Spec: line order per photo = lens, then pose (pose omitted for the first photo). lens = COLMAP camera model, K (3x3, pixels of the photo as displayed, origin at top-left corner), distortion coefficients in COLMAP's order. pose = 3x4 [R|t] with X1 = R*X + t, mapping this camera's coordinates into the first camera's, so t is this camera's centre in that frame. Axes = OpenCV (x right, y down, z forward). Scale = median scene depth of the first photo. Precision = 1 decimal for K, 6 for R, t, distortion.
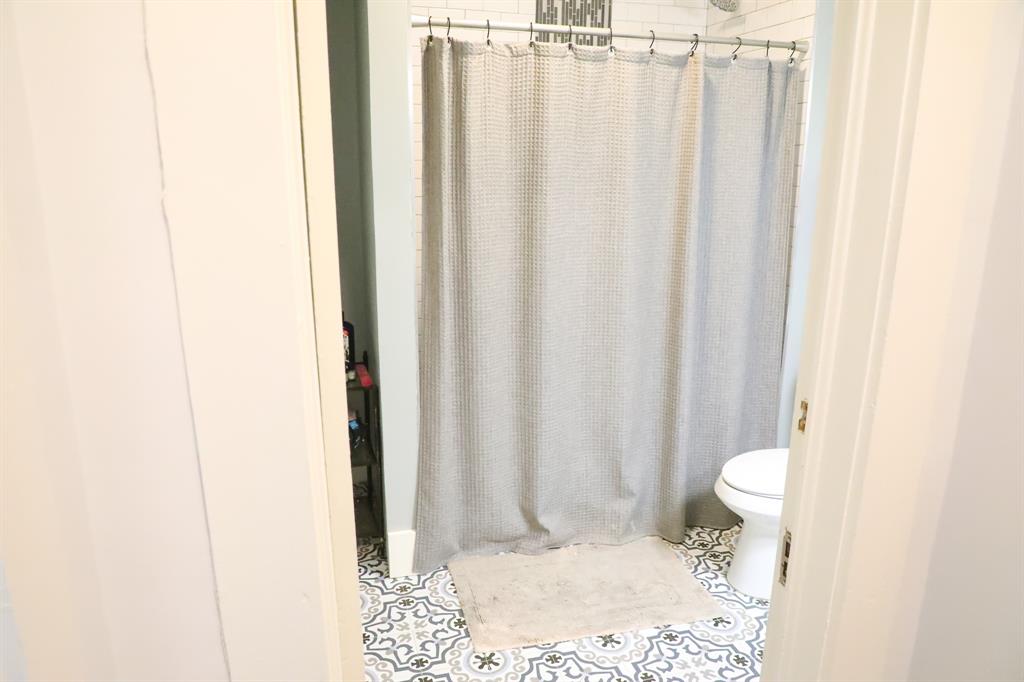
lens RADIAL K [[701.8, 0, 496.5], [0, 701.8, 384.1], [0, 0, 1]] dist [-0.068026, 0.033362]
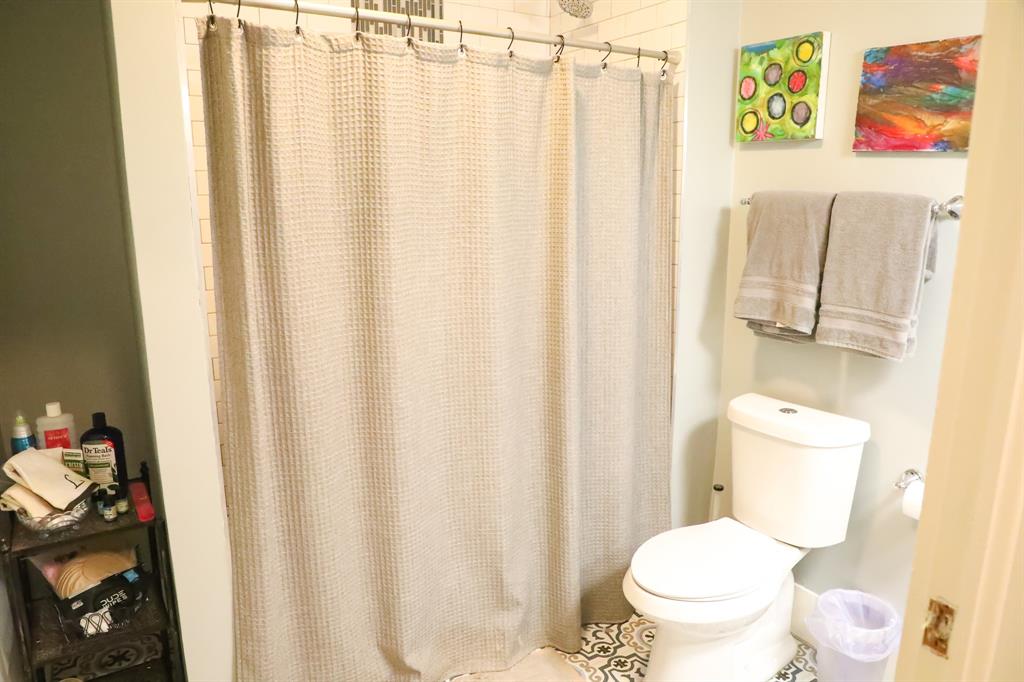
lens RADIAL K [[701.8, 0, 488.1], [0, 701.8, 363.2], [0, 0, 1]] dist [-0.068026, 0.033362]
pose [[0.963388, -0.071811, 0.258315, -0.025665], [0.089815, 0.994235, -0.058570, -0.079181], [-0.252620, 0.079626, 0.964284, 0.245236]]
